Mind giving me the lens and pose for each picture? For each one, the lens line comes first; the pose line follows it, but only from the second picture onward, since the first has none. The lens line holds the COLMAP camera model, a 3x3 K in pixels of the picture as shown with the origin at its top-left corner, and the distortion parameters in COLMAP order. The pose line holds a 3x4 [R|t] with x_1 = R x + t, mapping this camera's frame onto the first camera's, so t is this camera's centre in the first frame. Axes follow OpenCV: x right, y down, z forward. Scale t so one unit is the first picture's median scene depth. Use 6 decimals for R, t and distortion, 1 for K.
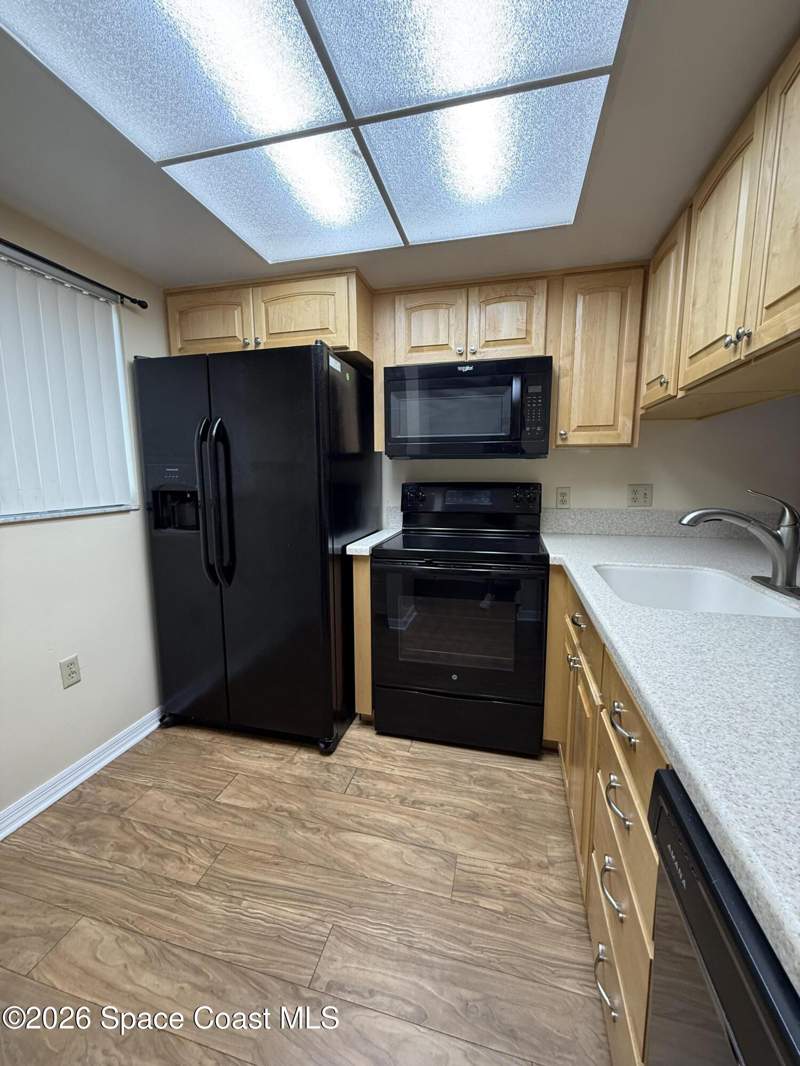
lens RADIAL K [[424.1, 0, 399.9], [0, 424.1, 530.7], [0, 0, 1]] dist [-0.001509, -0.000272]
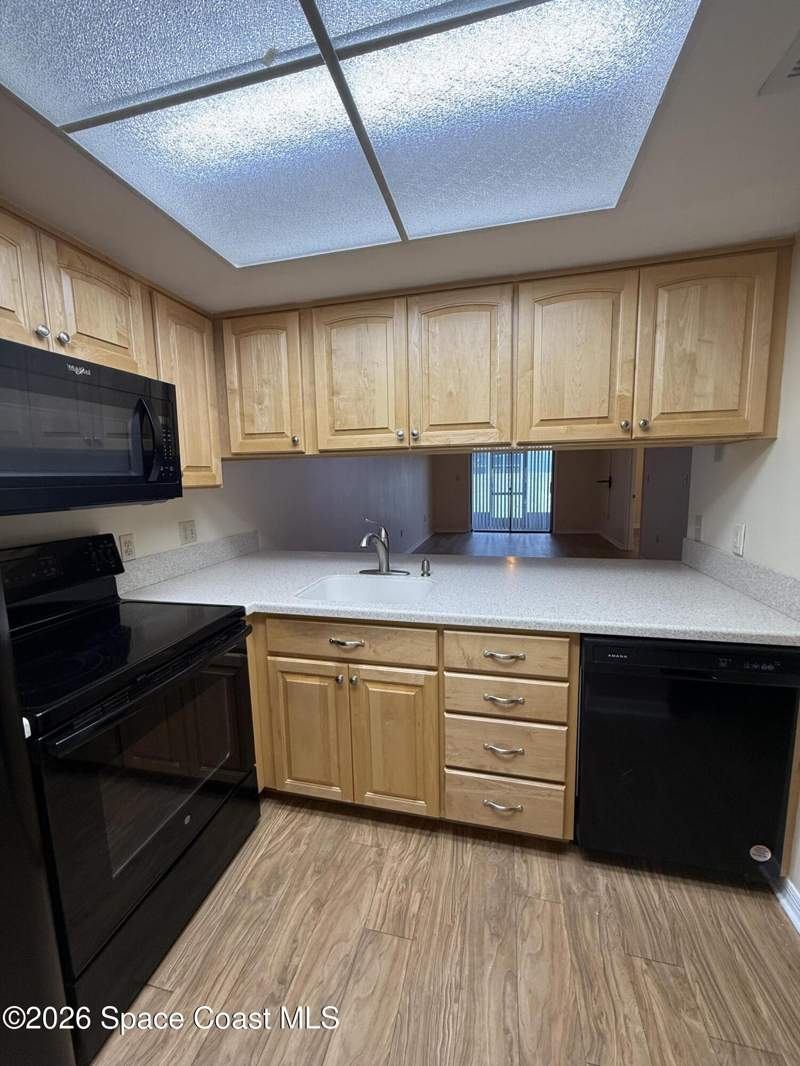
lens RADIAL K [[424.1, 0, 399.0], [0, 424.1, 530.7], [0, 0, 1]] dist [-0.001509, -0.000272]
pose [[-0.013982, -0.127174, 0.991782, -0.565426], [0.157898, 0.979153, 0.127781, -0.174588], [-0.987357, 0.158387, 0.006390, 0.636555]]
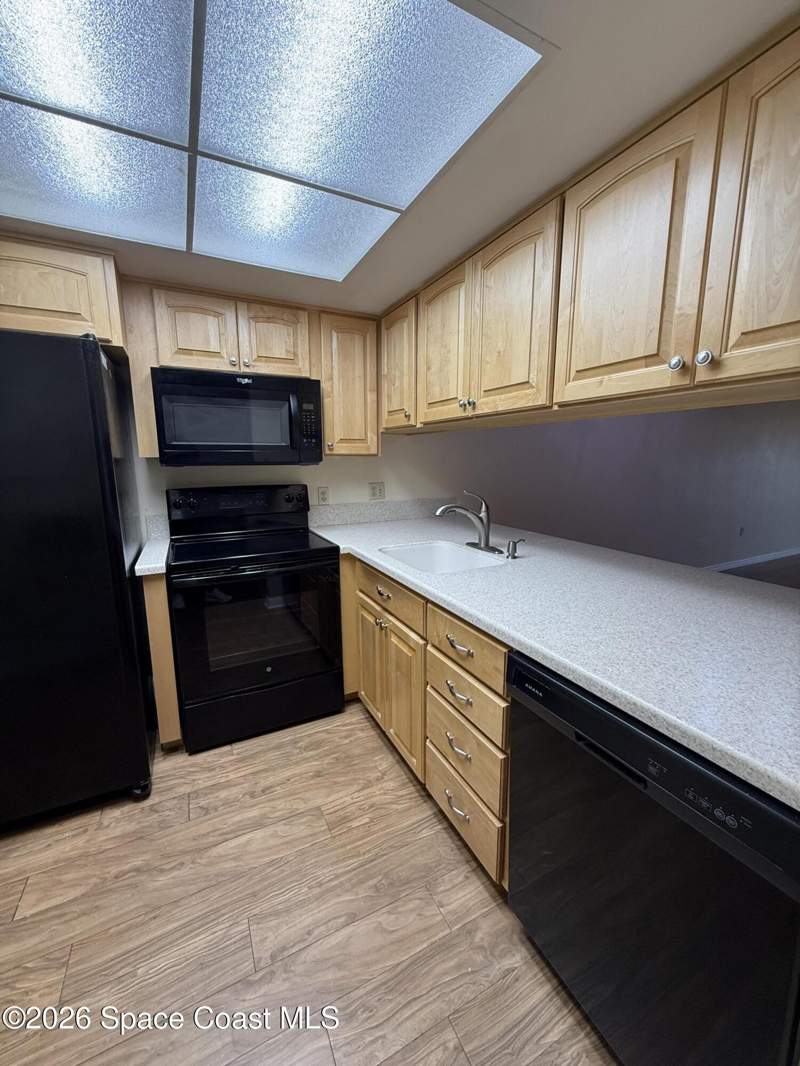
lens RADIAL K [[424.1, 0, 399.6], [0, 424.1, 531.0], [0, 0, 1]] dist [-0.001509, -0.000272]
pose [[0.752085, -0.113595, 0.649202, -0.314251], [0.090710, 0.993501, 0.068753, -0.056440], [-0.652793, 0.007181, 0.757502, -0.047618]]
